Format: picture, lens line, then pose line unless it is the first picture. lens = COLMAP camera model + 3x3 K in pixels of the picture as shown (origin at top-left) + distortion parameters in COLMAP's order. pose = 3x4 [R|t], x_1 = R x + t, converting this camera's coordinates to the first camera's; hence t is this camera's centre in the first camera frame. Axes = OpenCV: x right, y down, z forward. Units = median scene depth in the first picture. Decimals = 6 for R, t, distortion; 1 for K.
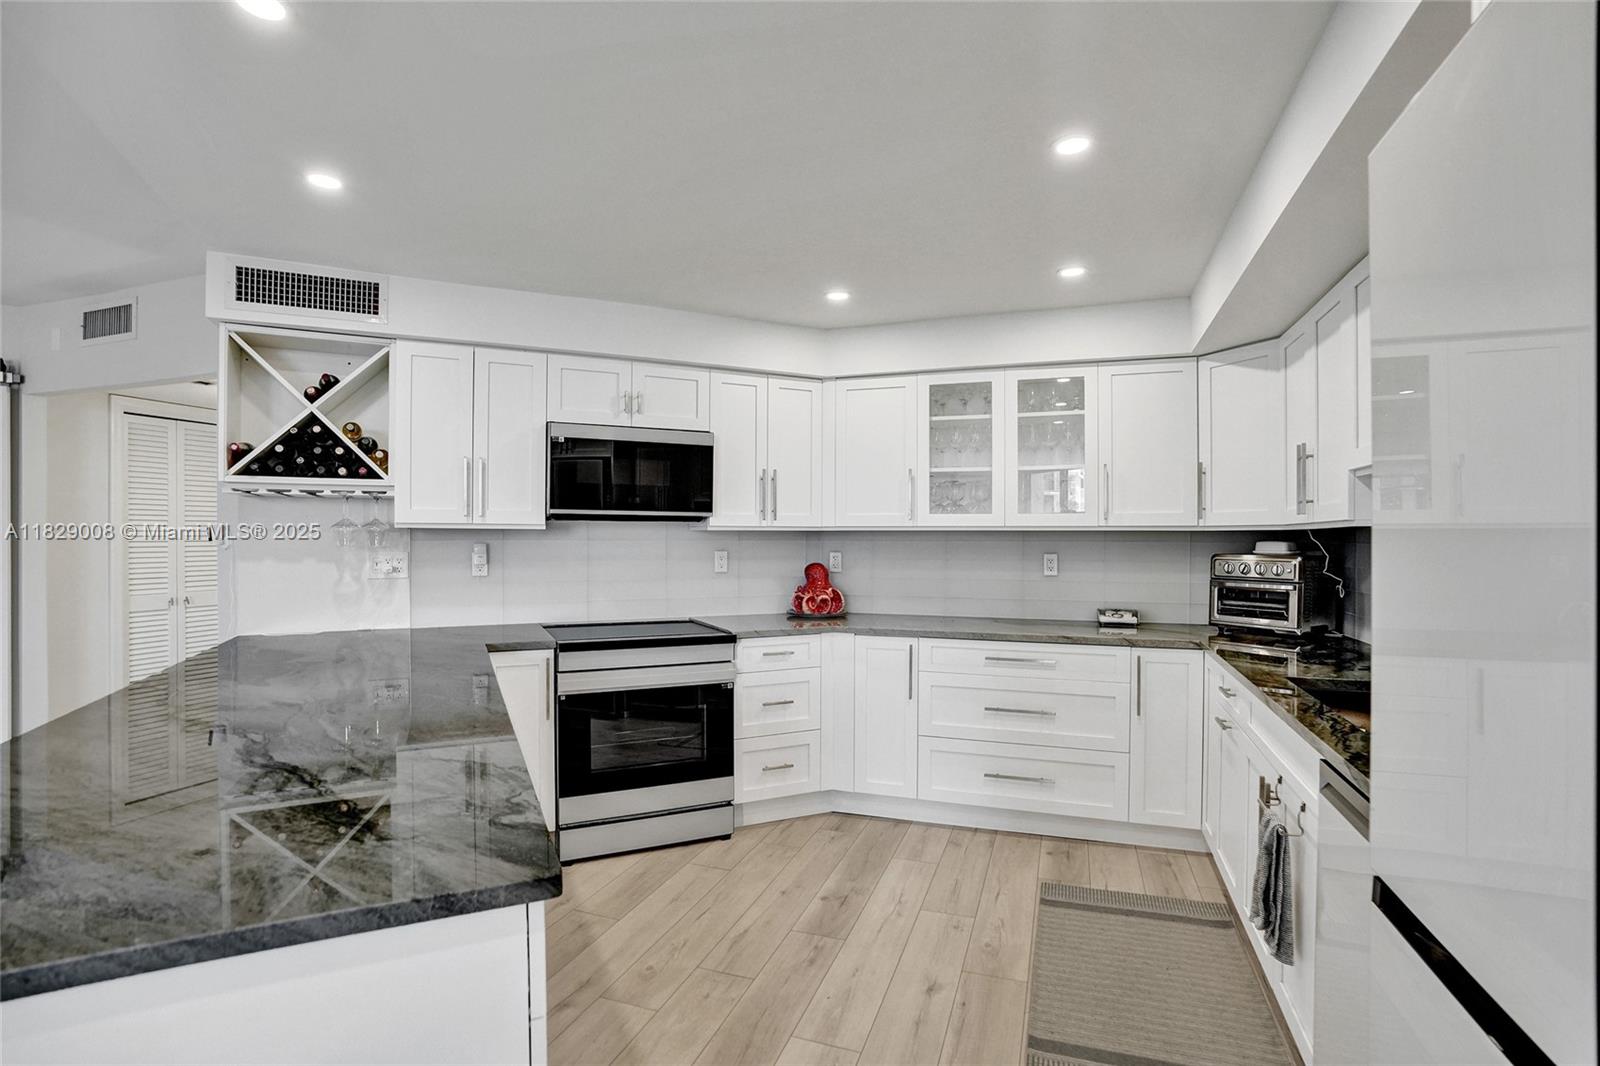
lens RADIAL K [[751.7, 0, 806.4], [0, 751.7, 534.0], [0, 0, 1]] dist [-0.066749, 0.027885]
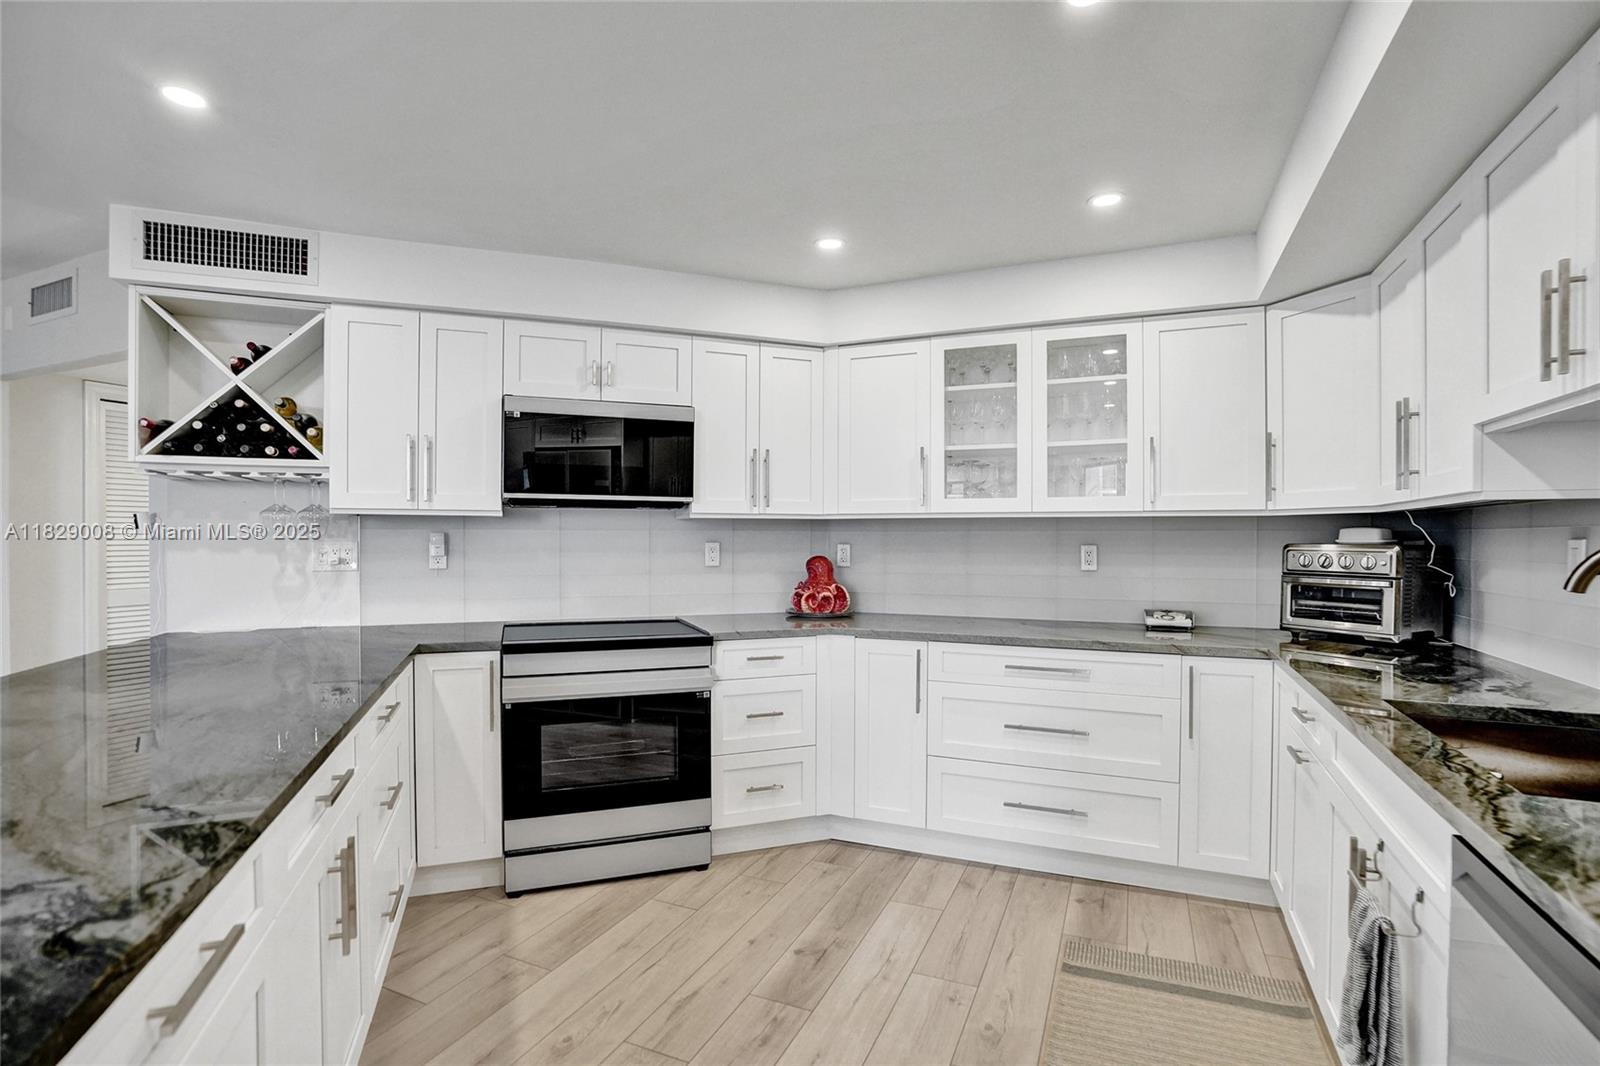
lens RADIAL K [[749.4, 0, 806.3], [0, 749.4, 540.1], [0, 0, 1]] dist [-0.065177, 0.027524]
pose [[0.997062, -0.001183, -0.076592, 0.079992], [0.001707, 0.999976, 0.006768, 0.016870], [0.076582, -0.006879, 0.997040, 0.143063]]
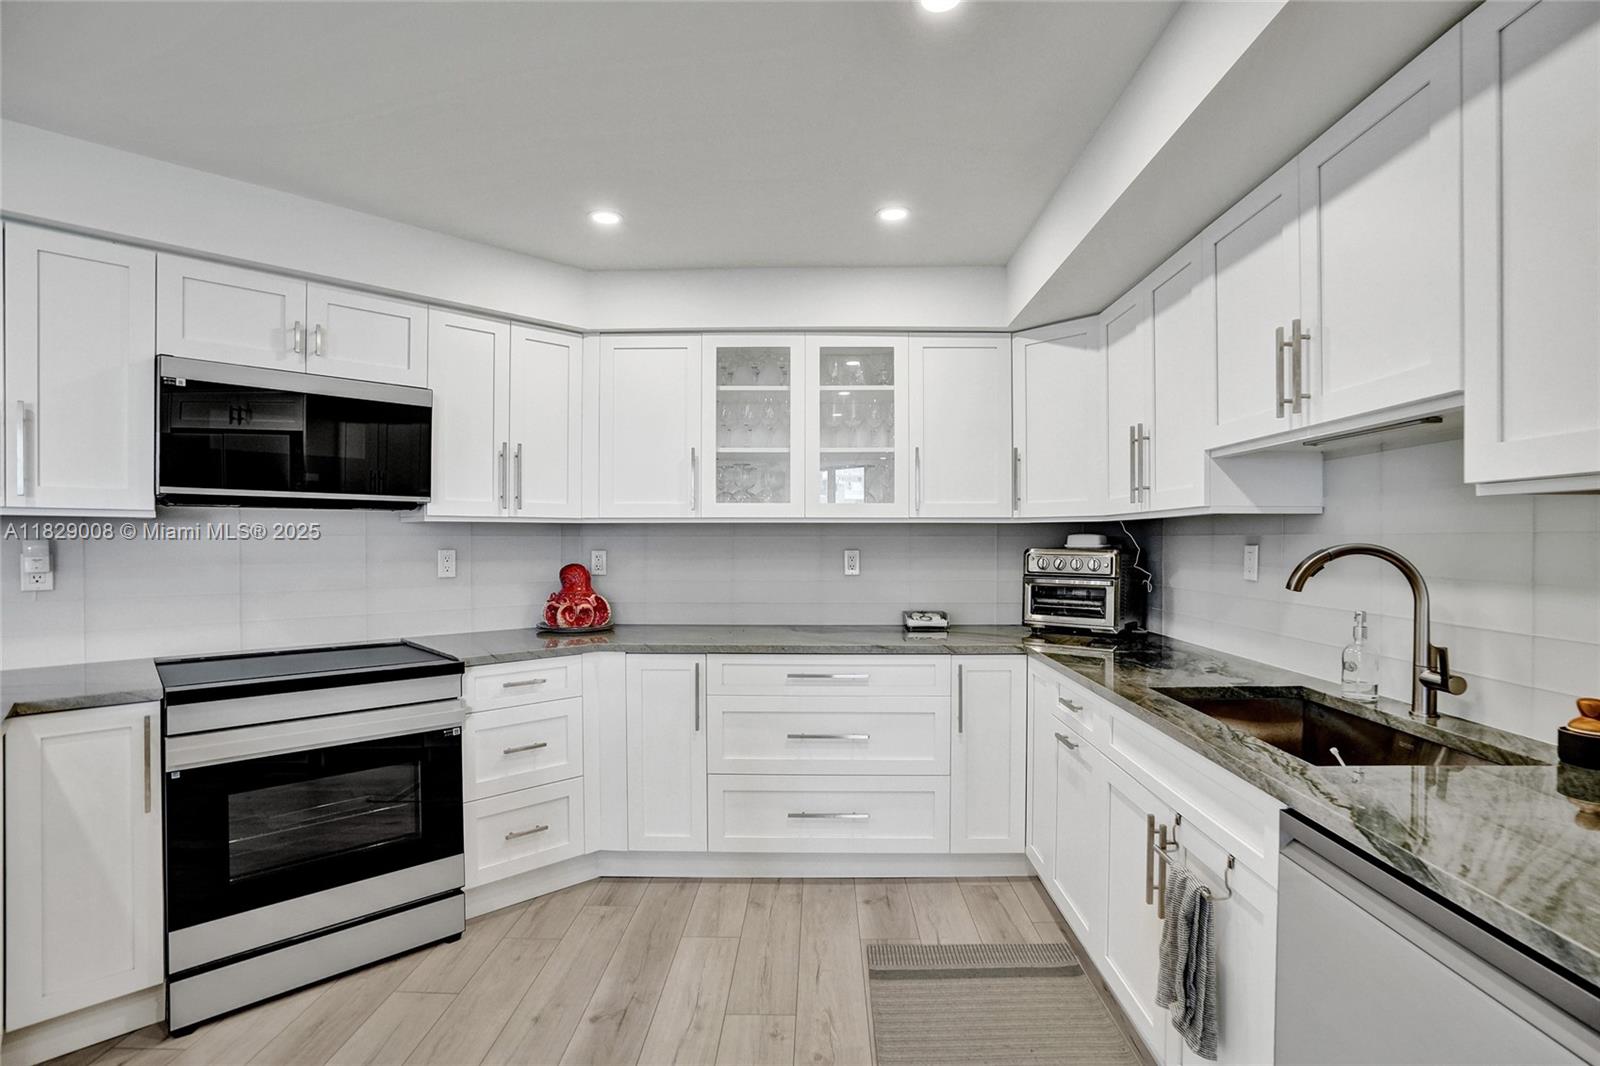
lens RADIAL K [[749.4, 0, 806.3], [0, 749.4, 540.1], [0, 0, 1]] dist [-0.065177, 0.027524]
pose [[0.949970, -0.003851, 0.312319, -0.000284], [0.001998, 0.999978, 0.006251, 0.010575], [-0.312336, -0.005314, 0.949957, 0.205348]]
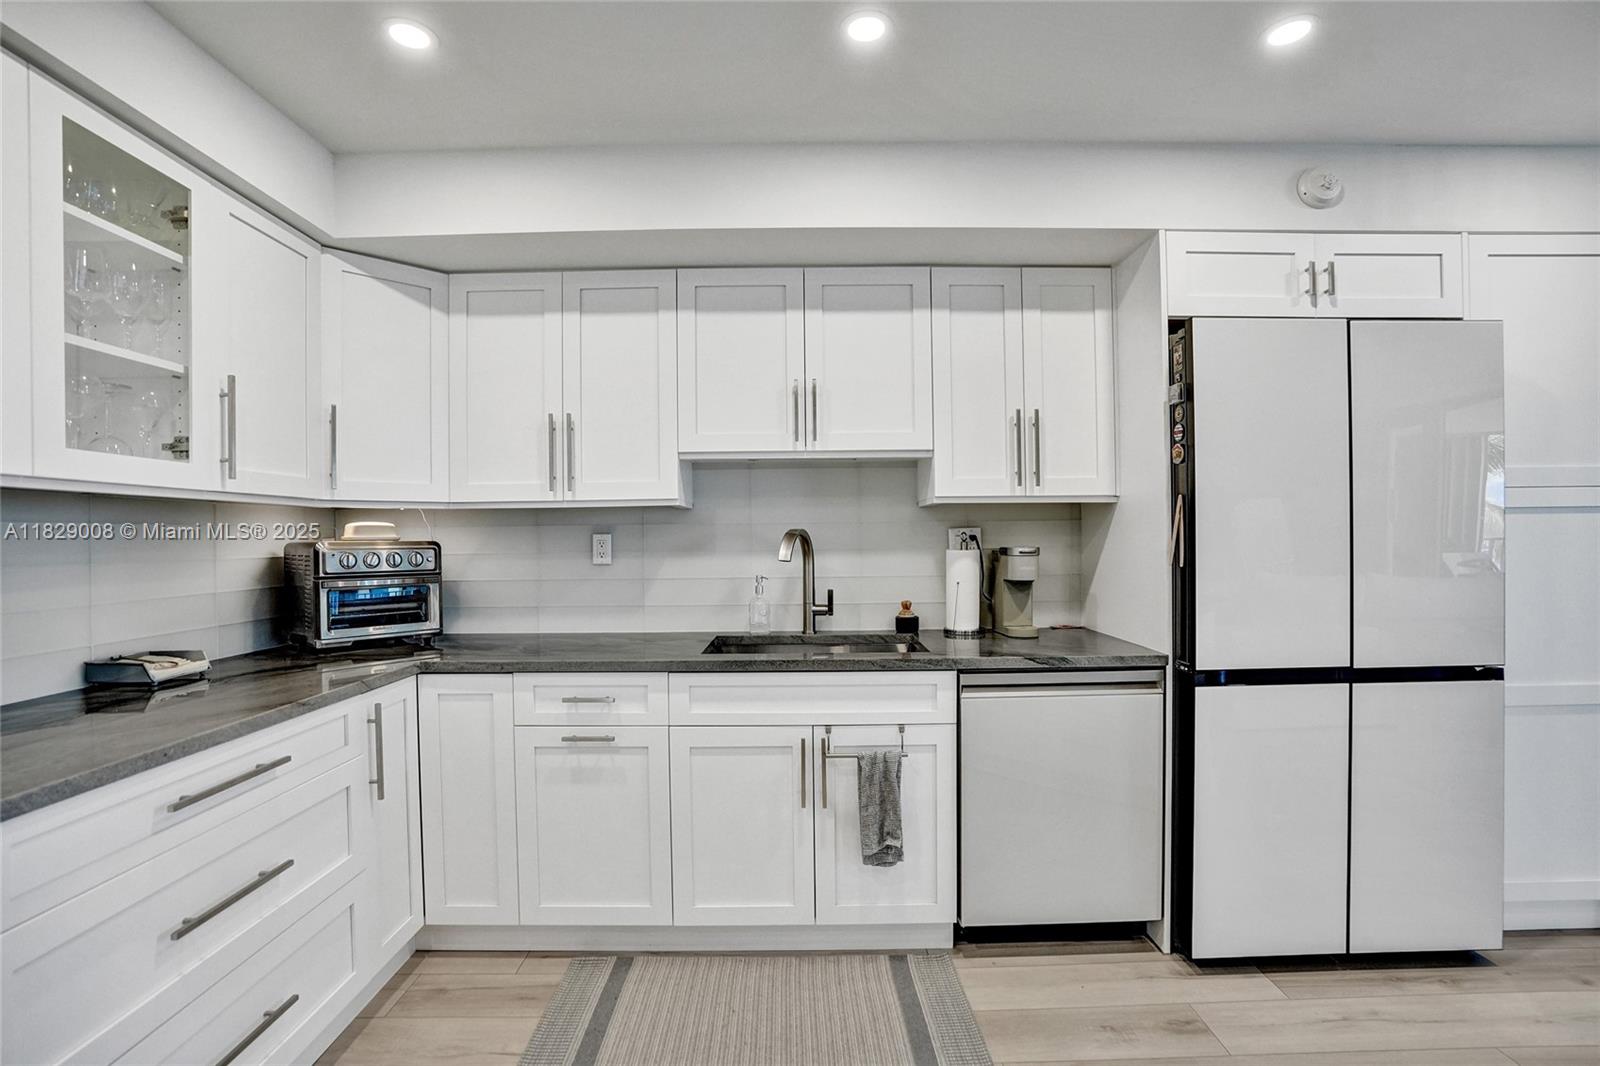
lens RADIAL K [[751.7, 0, 806.4], [0, 751.7, 534.0], [0, 0, 1]] dist [-0.066749, 0.027885]
pose [[-0.330712, 0.002563, 0.943728, -0.240056], [0.005518, 0.999984, -0.000782, 0.023074], [-0.943716, 0.004949, -0.330721, 0.812164]]
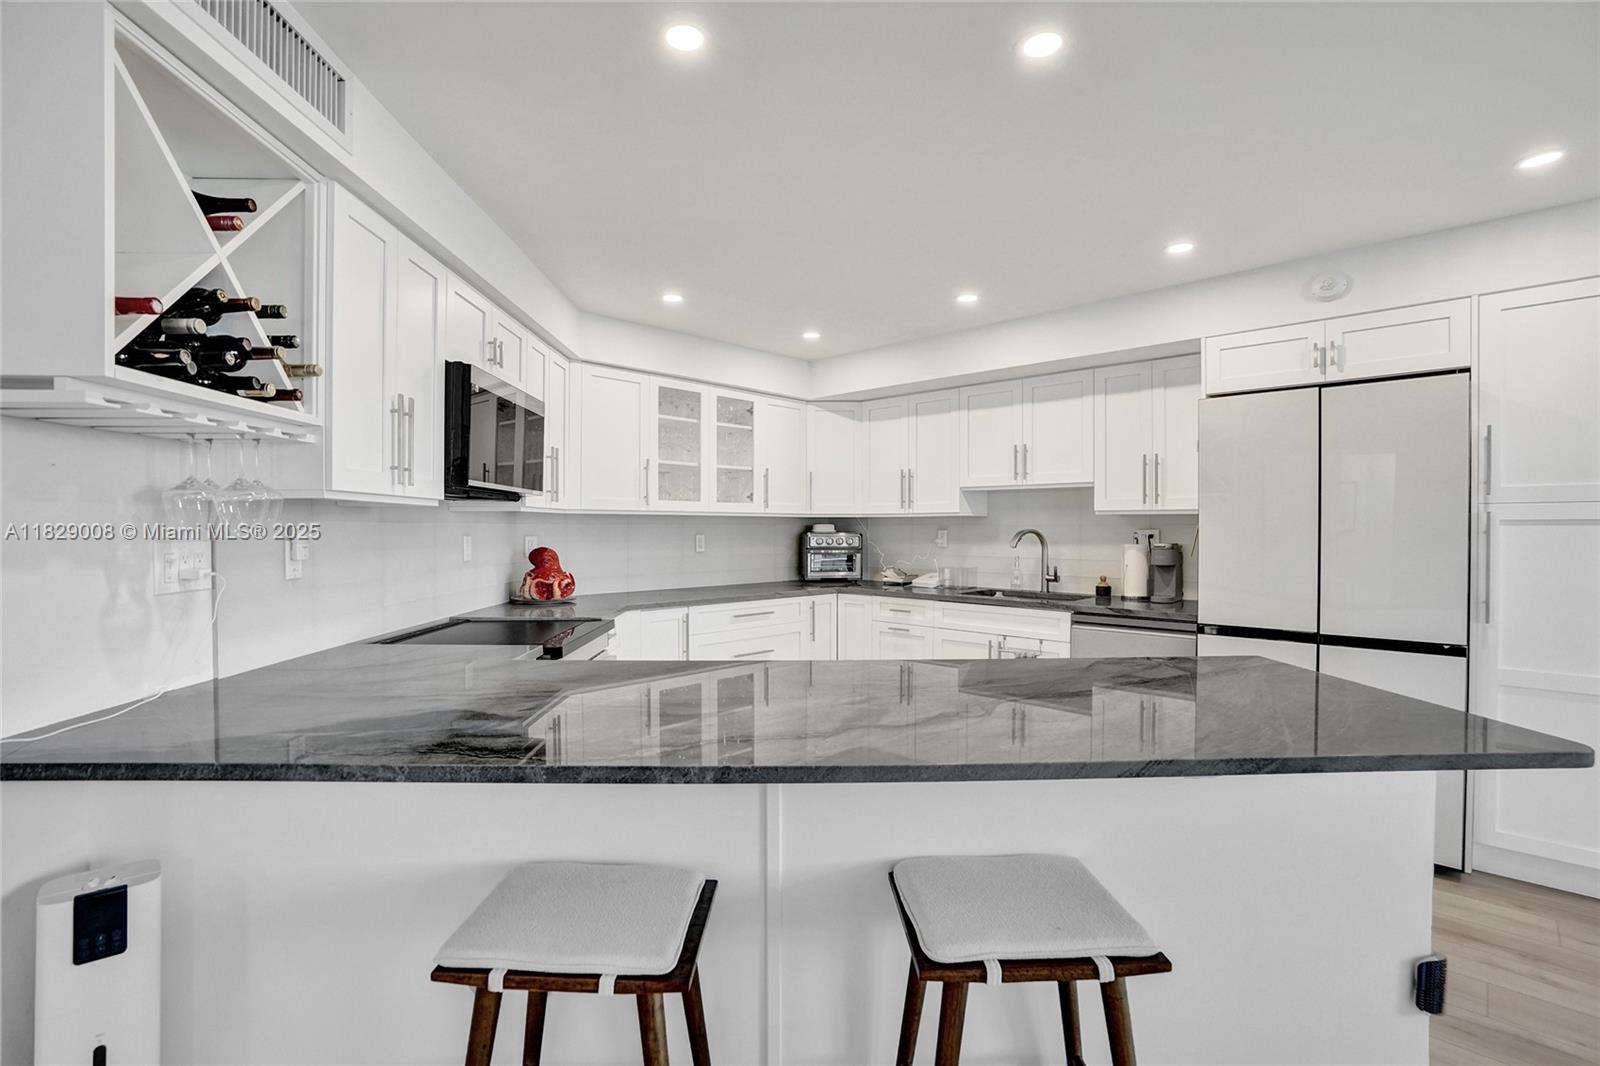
lens RADIAL K [[735.1, 0, 818.1], [0, 735.1, 530.0], [0, 0, 1]] dist [-0.061089, 0.024318]
pose [[0.404339, -0.005424, 0.914593, -0.842598], [-0.003950, 0.999963, 0.007676, 0.010042], [-0.914601, -0.006716, 0.404303, 0.373988]]
